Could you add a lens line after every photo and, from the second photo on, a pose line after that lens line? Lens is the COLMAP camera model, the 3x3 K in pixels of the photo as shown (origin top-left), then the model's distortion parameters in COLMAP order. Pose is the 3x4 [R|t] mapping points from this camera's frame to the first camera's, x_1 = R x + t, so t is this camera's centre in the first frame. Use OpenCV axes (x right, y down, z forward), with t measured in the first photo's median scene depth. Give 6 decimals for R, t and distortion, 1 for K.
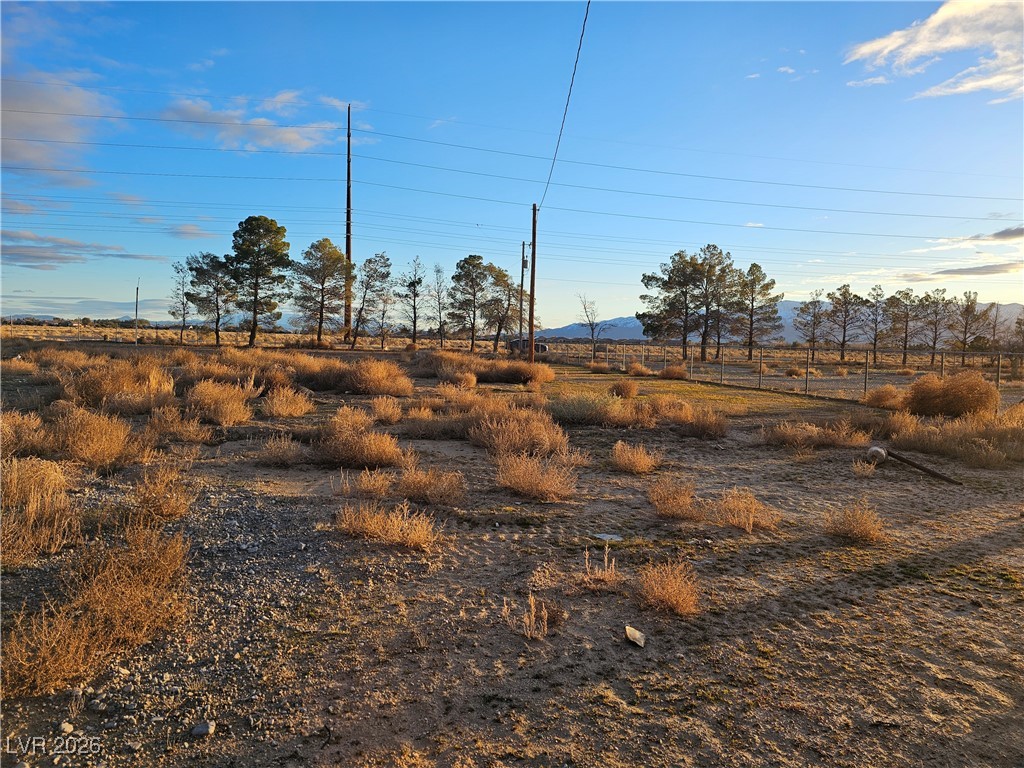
lens RADIAL K [[682.2, 0, 512.0], [0, 682.2, 384.0], [0, 0, 1]] dist [0.060136, -0.047335]
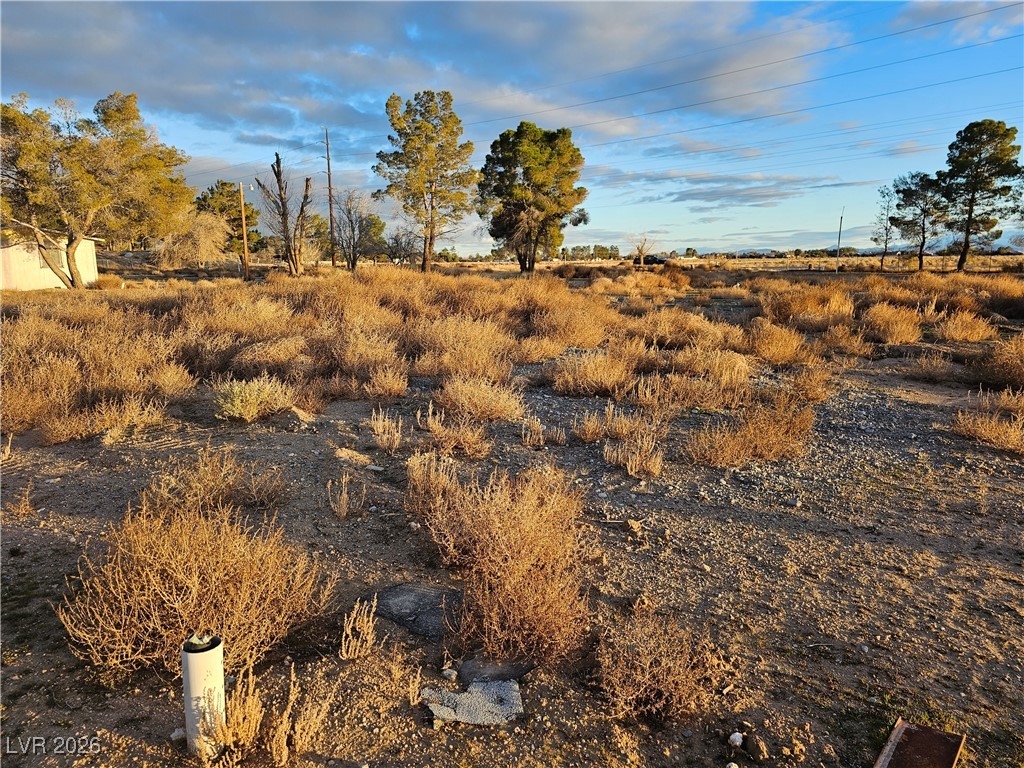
lens RADIAL K [[696.4, 0, 512.0], [0, 696.4, 384.0], [0, 0, 1]] dist [0.068606, -0.079734]
pose [[0.595791, 0.102738, -0.796541, 0.108606], [-0.023059, 0.993564, 0.110903, 0.013139], [0.802809, -0.047708, 0.594325, -0.120681]]
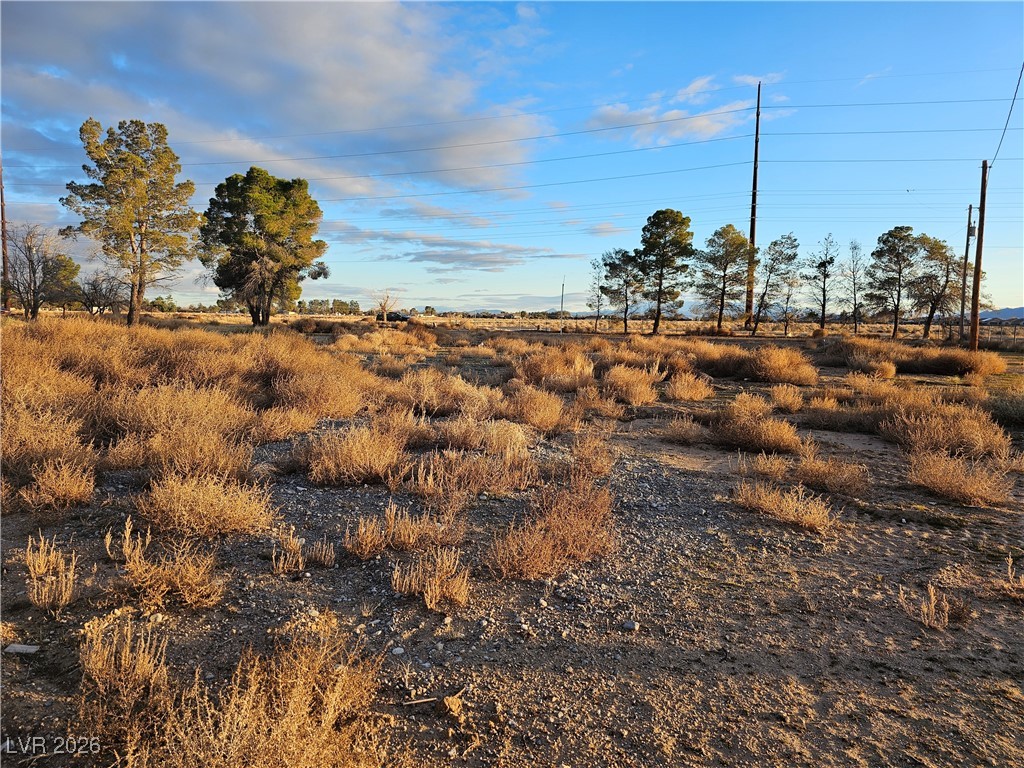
lens RADIAL K [[687.9, 0, 525.3], [0, 687.9, 381.9], [0, 0, 1]] dist [0.067457, -0.069210]
pose [[0.854853, 0.030652, -0.517964, 0.013865], [-0.022521, 0.999505, 0.021980, 0.001269], [0.518381, -0.007125, 0.855120, -0.058778]]
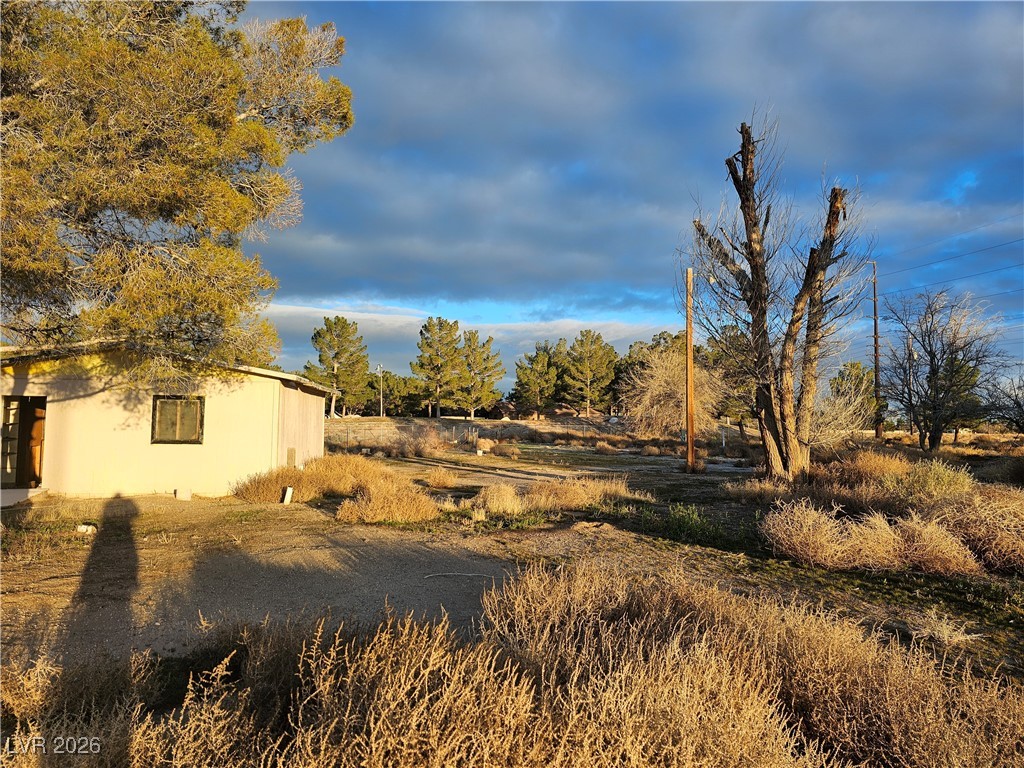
lens RADIAL K [[696.4, 0, 512.0], [0, 696.4, 384.0], [0, 0, 1]] dist [0.068606, -0.079734]
pose [[-0.079569, -0.097089, -0.992090, -1.660232], [-0.066827, 0.993526, -0.091870, -0.094327], [0.994587, 0.058989, -0.085542, 0.560840]]
